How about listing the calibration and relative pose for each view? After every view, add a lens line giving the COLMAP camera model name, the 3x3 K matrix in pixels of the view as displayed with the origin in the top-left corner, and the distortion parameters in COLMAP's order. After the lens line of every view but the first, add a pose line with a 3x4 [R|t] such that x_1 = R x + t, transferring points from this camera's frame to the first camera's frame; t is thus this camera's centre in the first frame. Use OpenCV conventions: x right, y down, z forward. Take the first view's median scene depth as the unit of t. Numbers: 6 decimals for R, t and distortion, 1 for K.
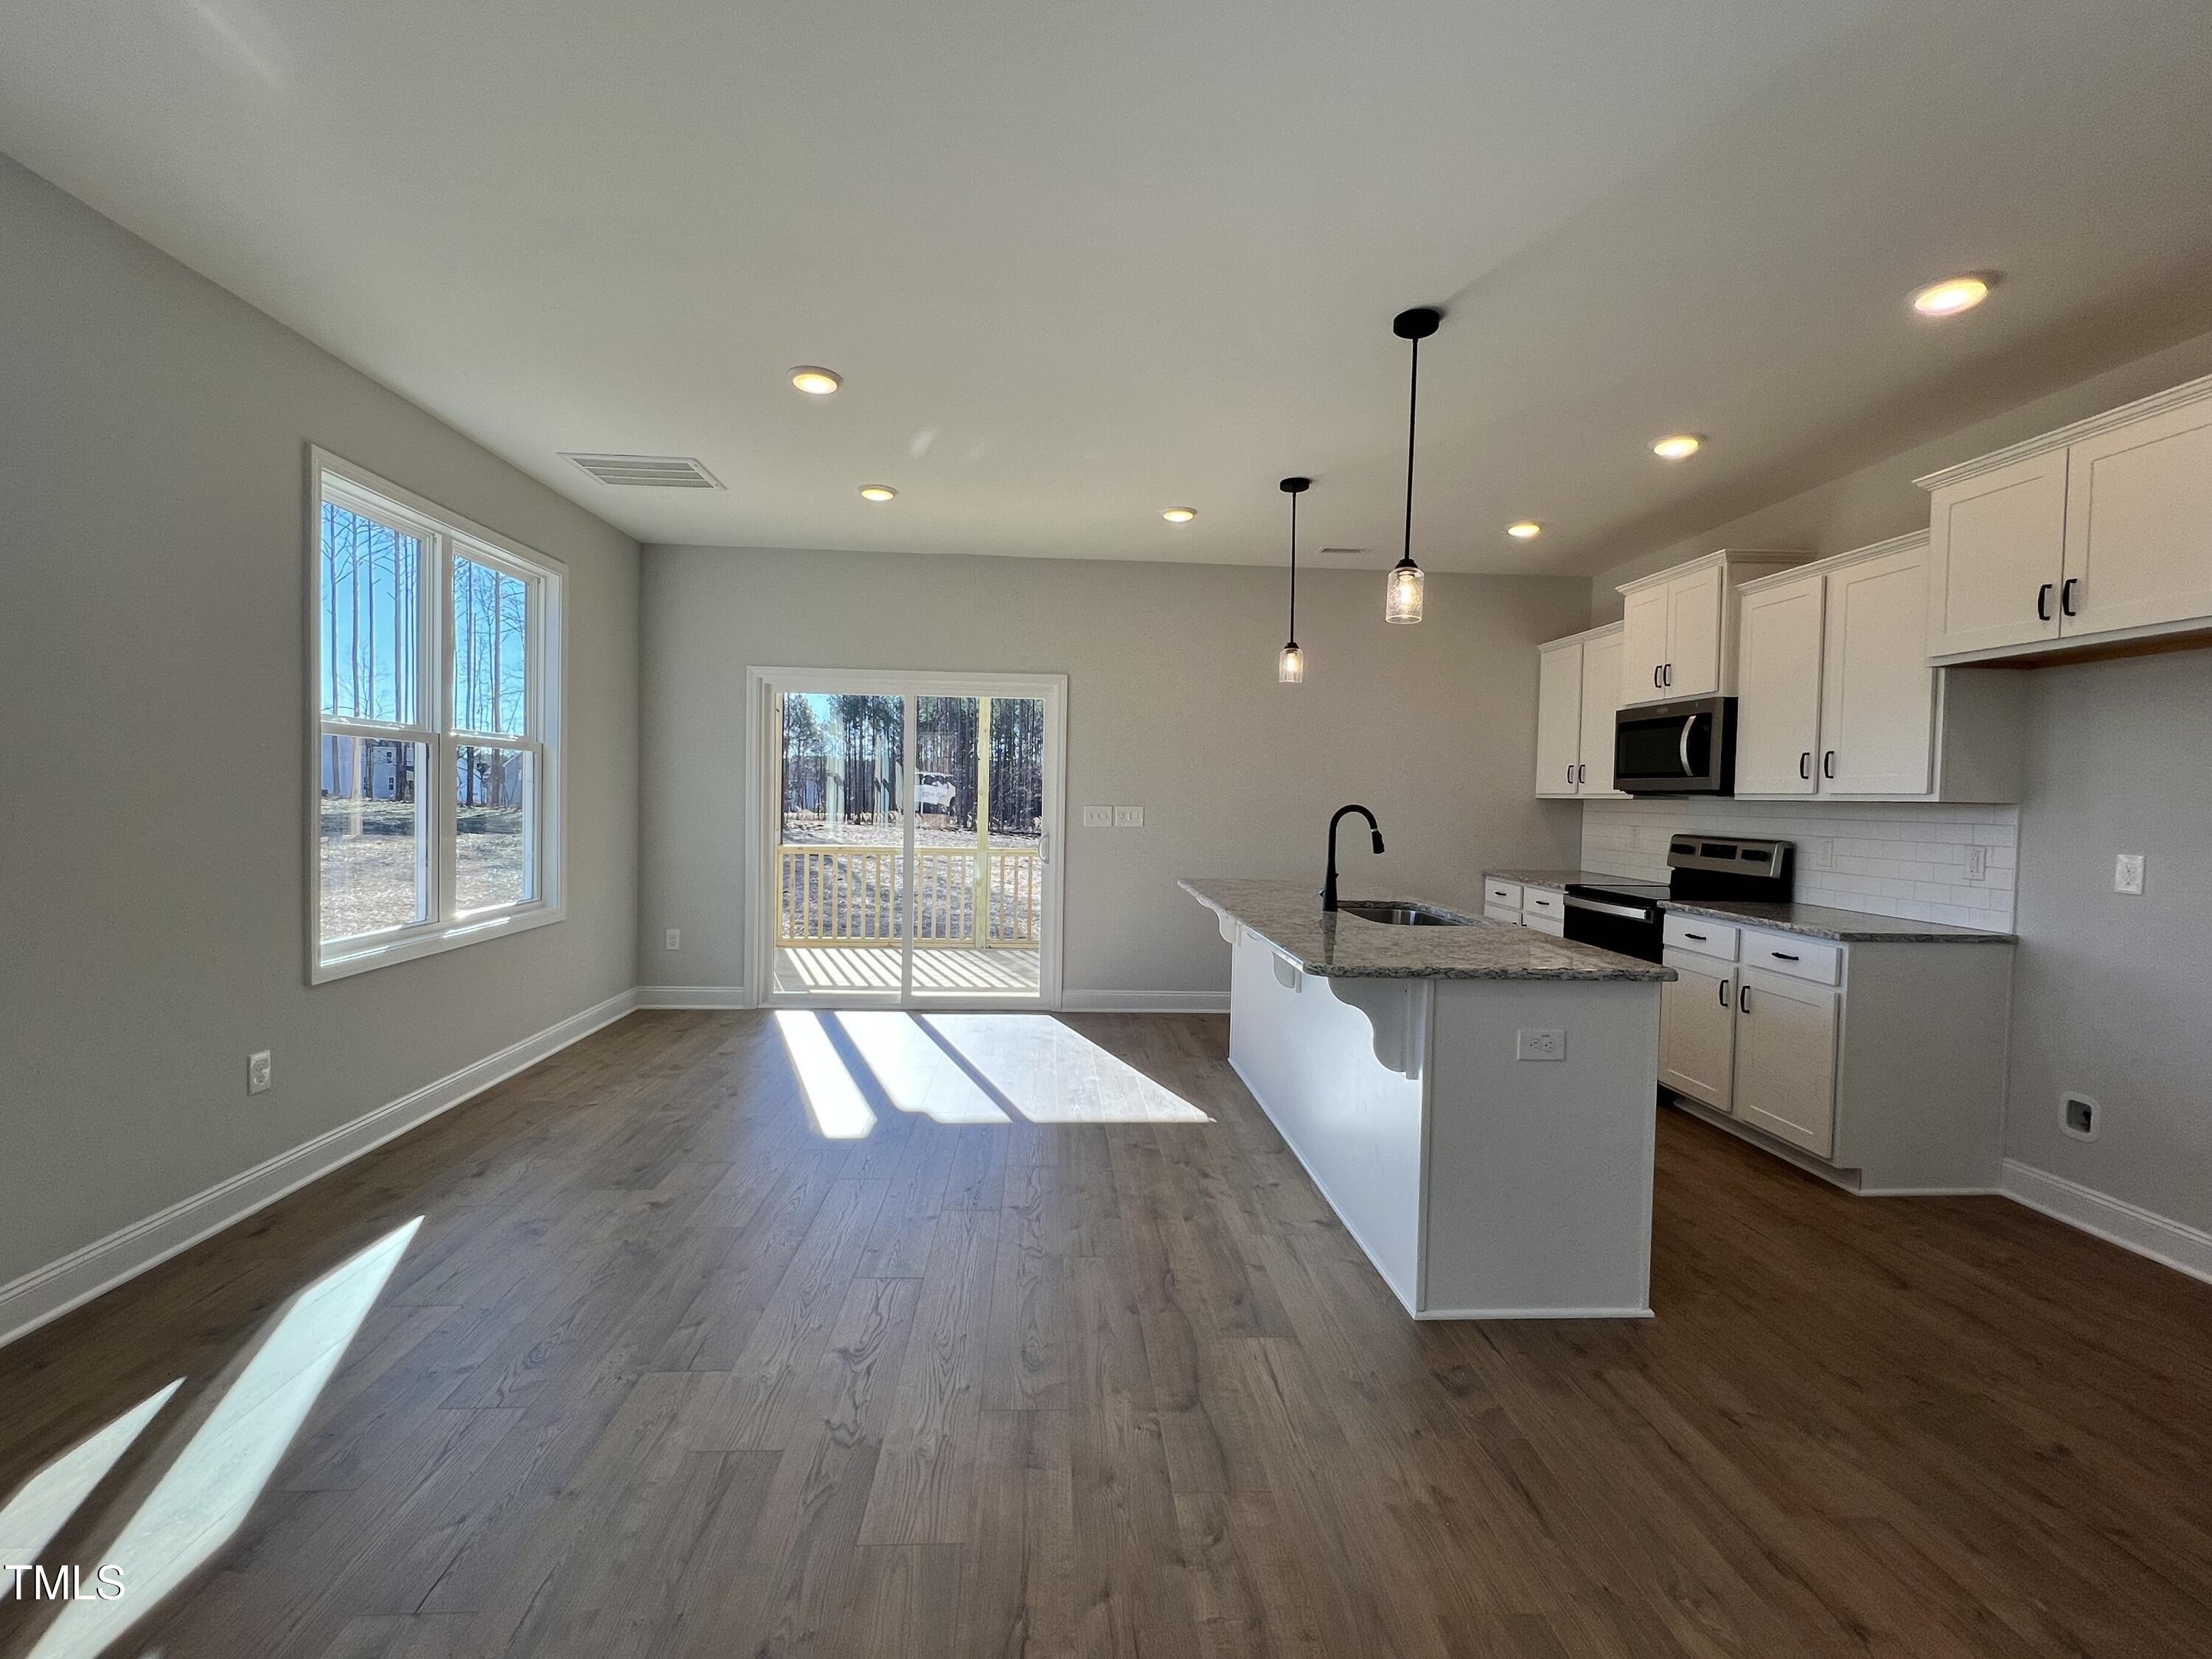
lens RADIAL K [[977.0, 0, 1096.5], [0, 977.0, 820.9], [0, 0, 1]] dist [0.000560, 0.000139]
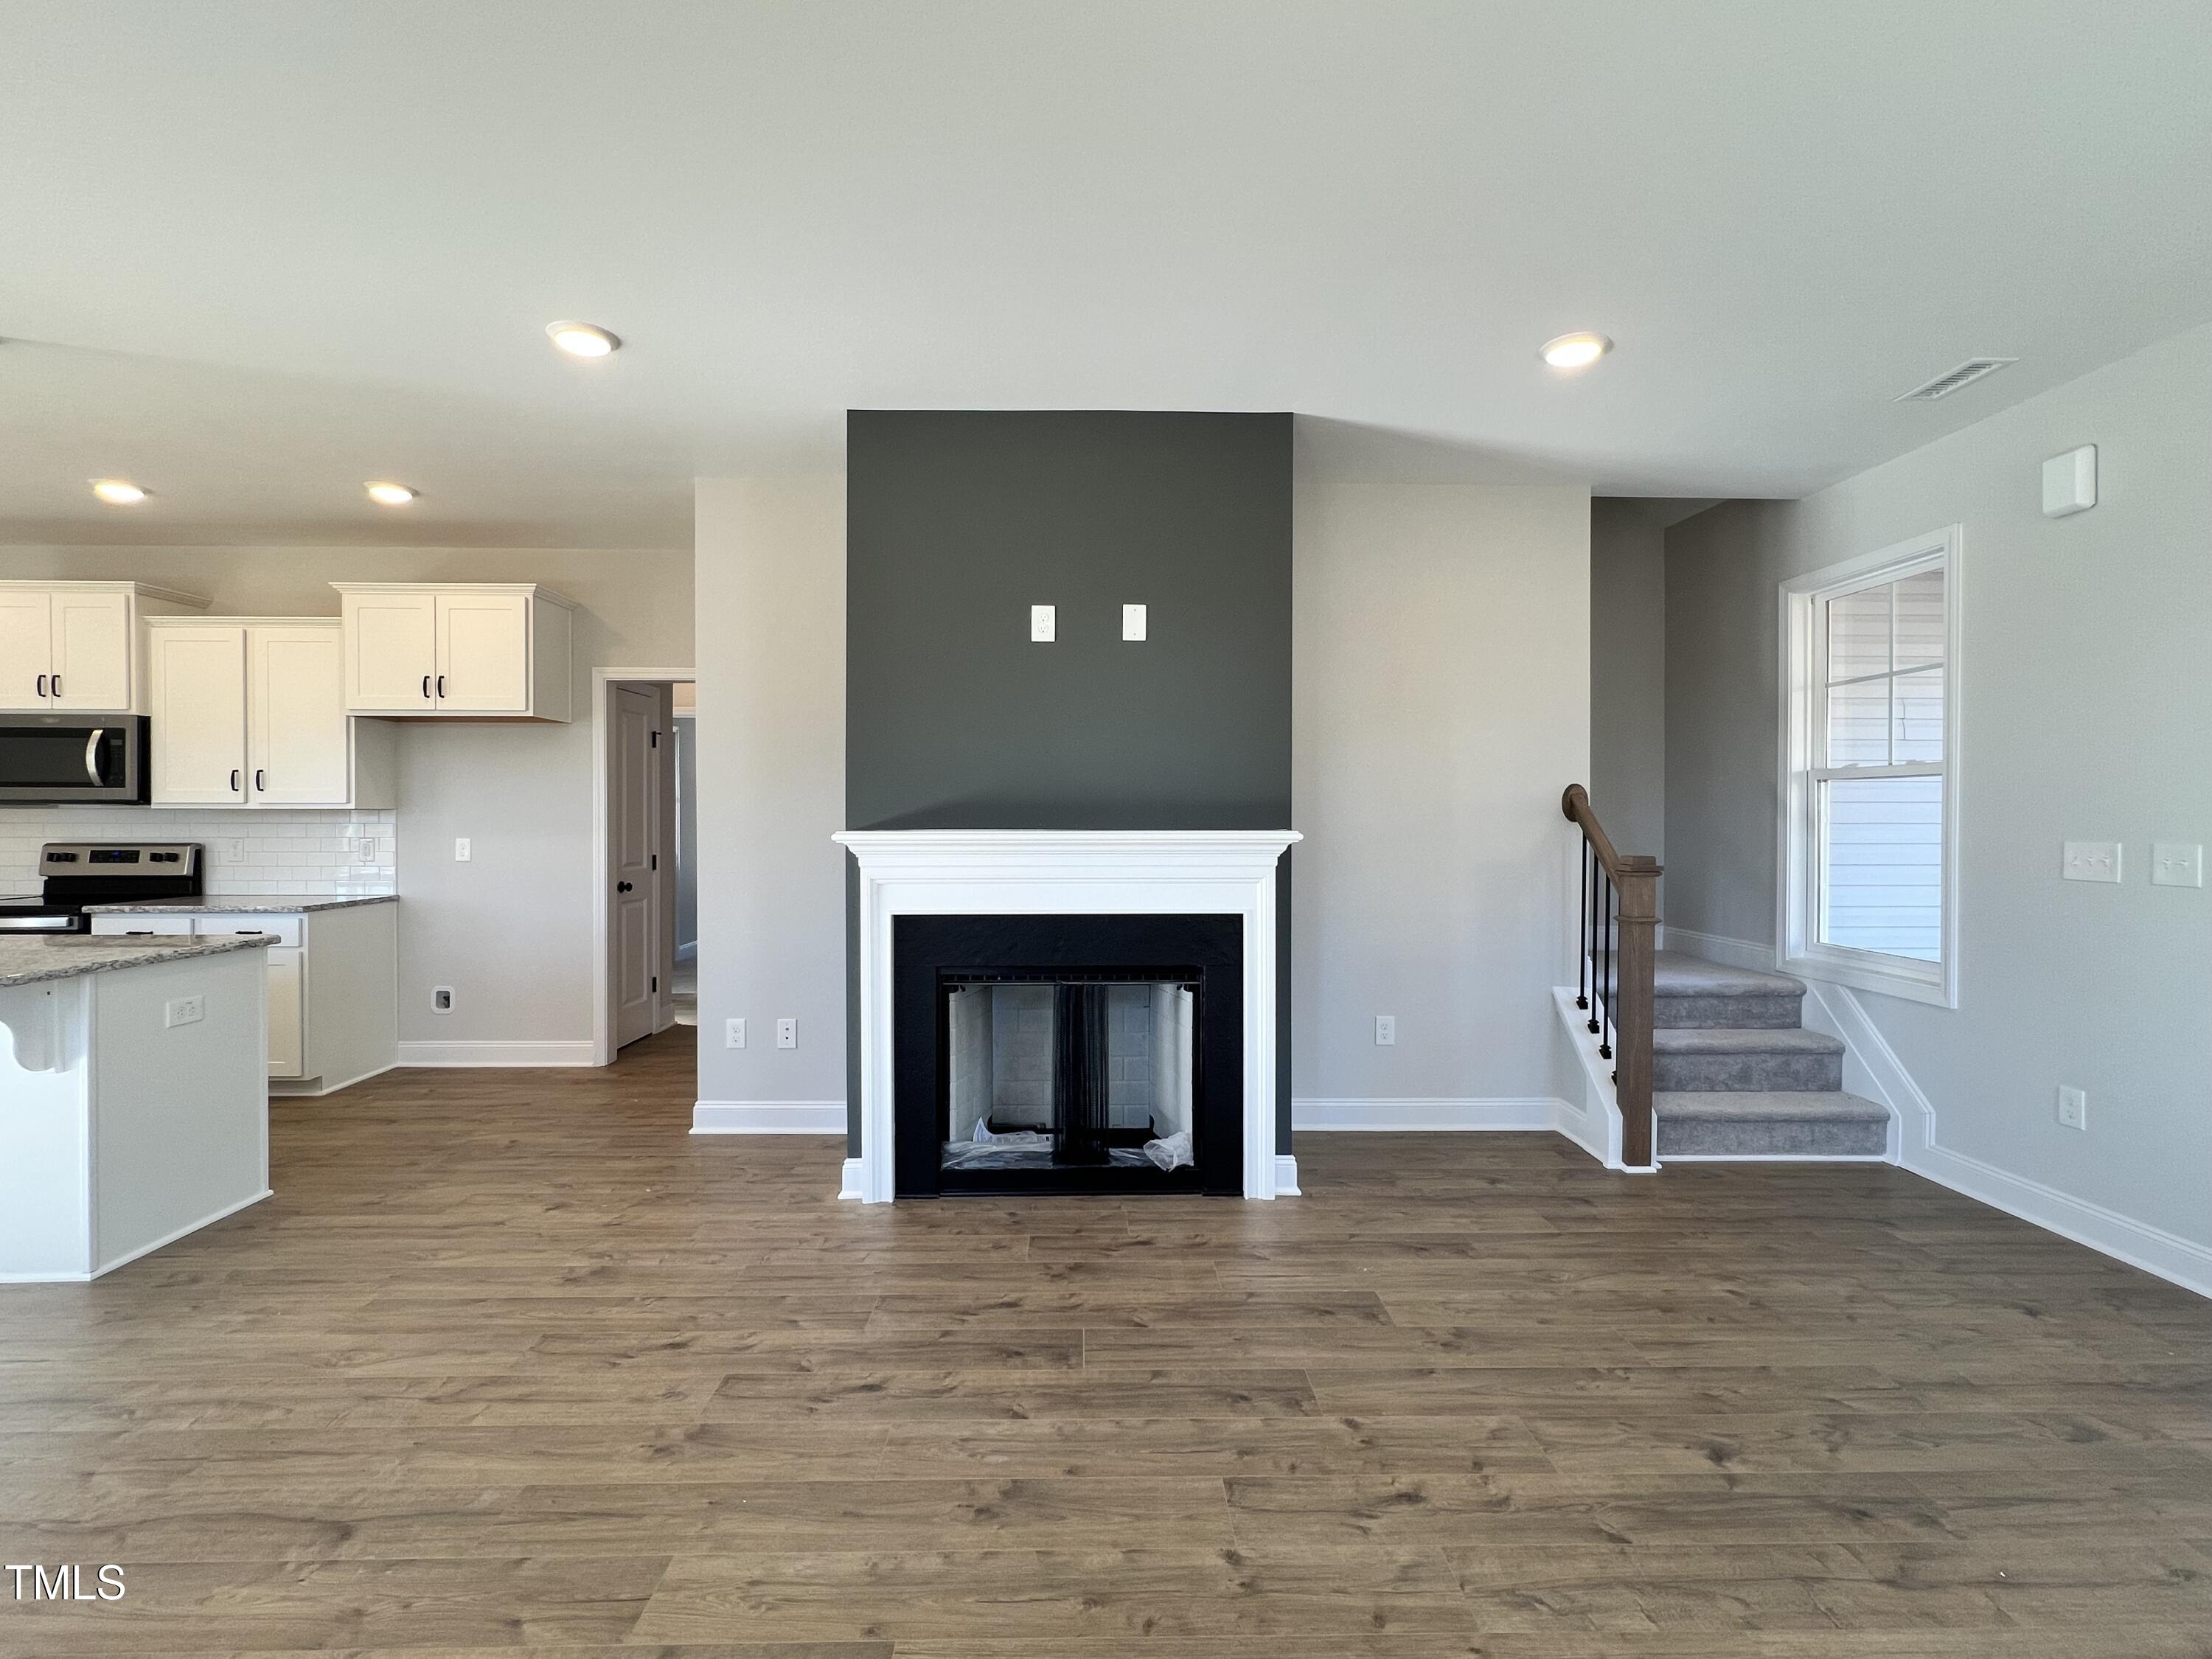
lens RADIAL K [[977.0, 0, 1101.2], [0, 977.0, 825.8], [0, 0, 1]] dist [0.000560, 0.000139]
pose [[0.034578, -0.032938, 0.998859, -0.485262], [0.026901, 0.999125, 0.032016, -0.009491], [-0.999040, 0.025763, 0.035434, -0.138605]]
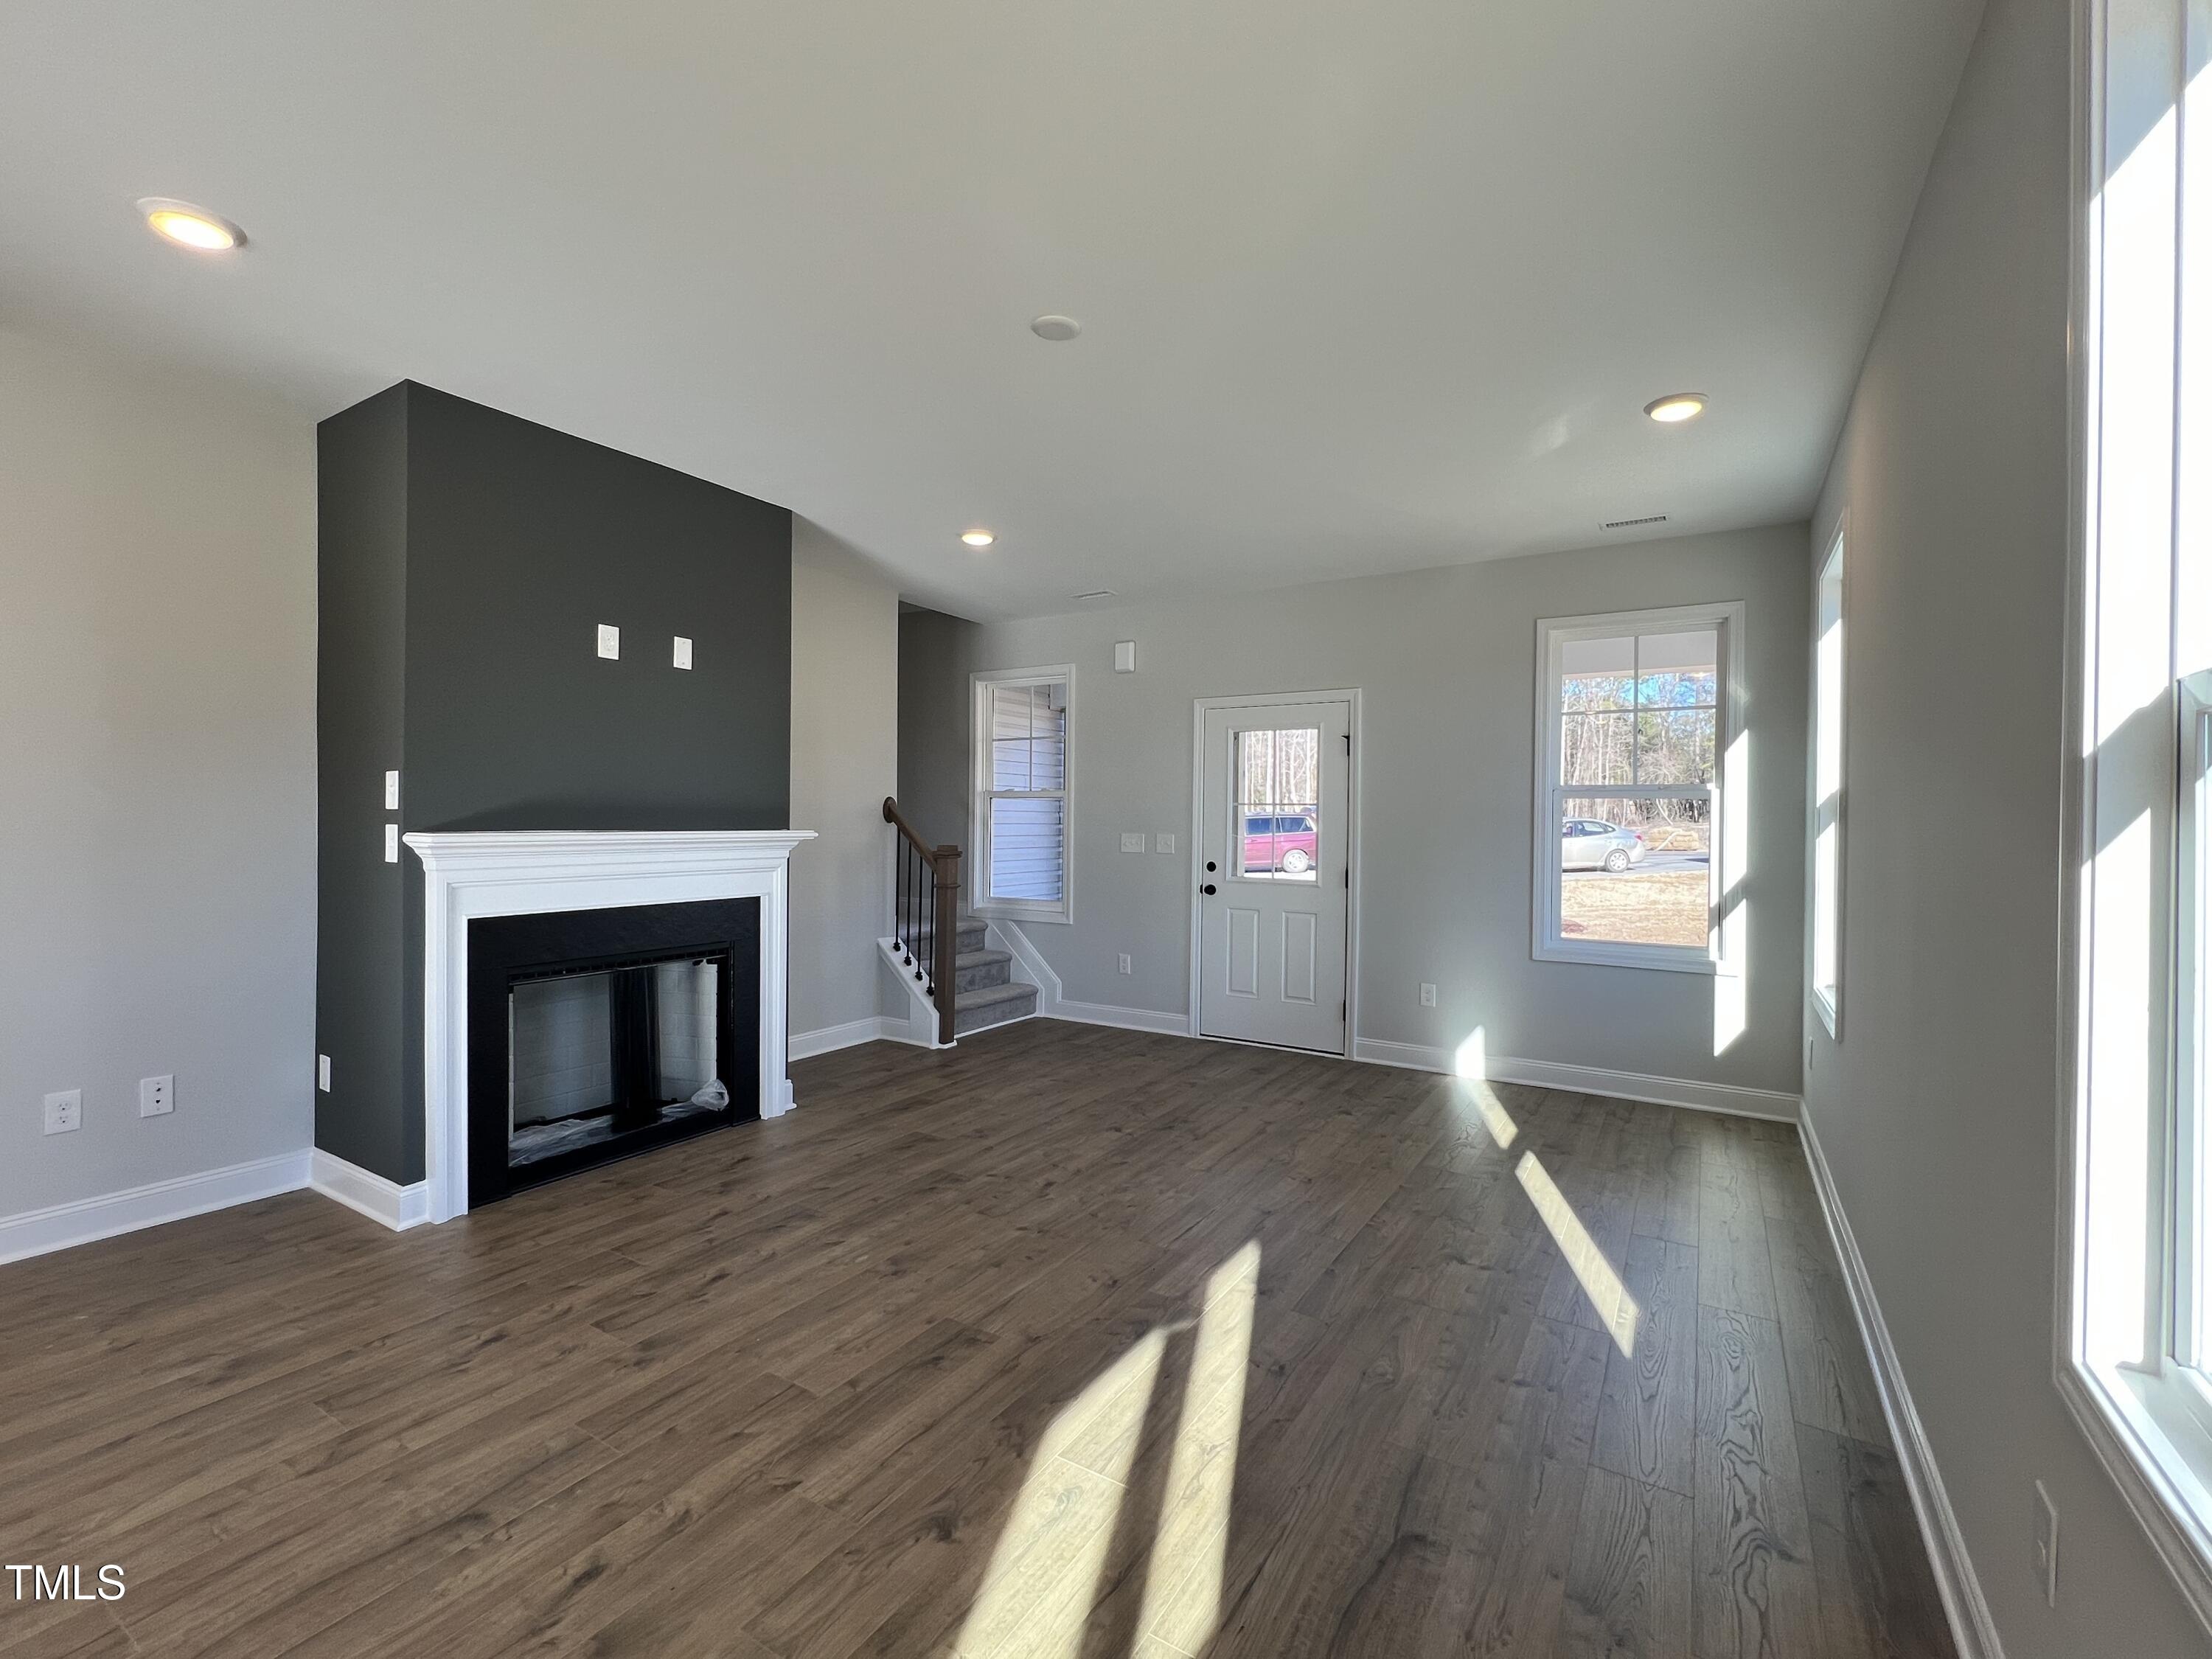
lens RADIAL K [[977.0, 0, 1098.0], [0, 977.0, 826.2], [0, 0, 1]] dist [0.000560, 0.000139]
pose [[-0.817835, -0.033596, 0.574471, -0.558616], [-0.011493, 0.999049, 0.042064, -0.029980], [-0.575338, 0.027799, -0.817443, 0.468165]]
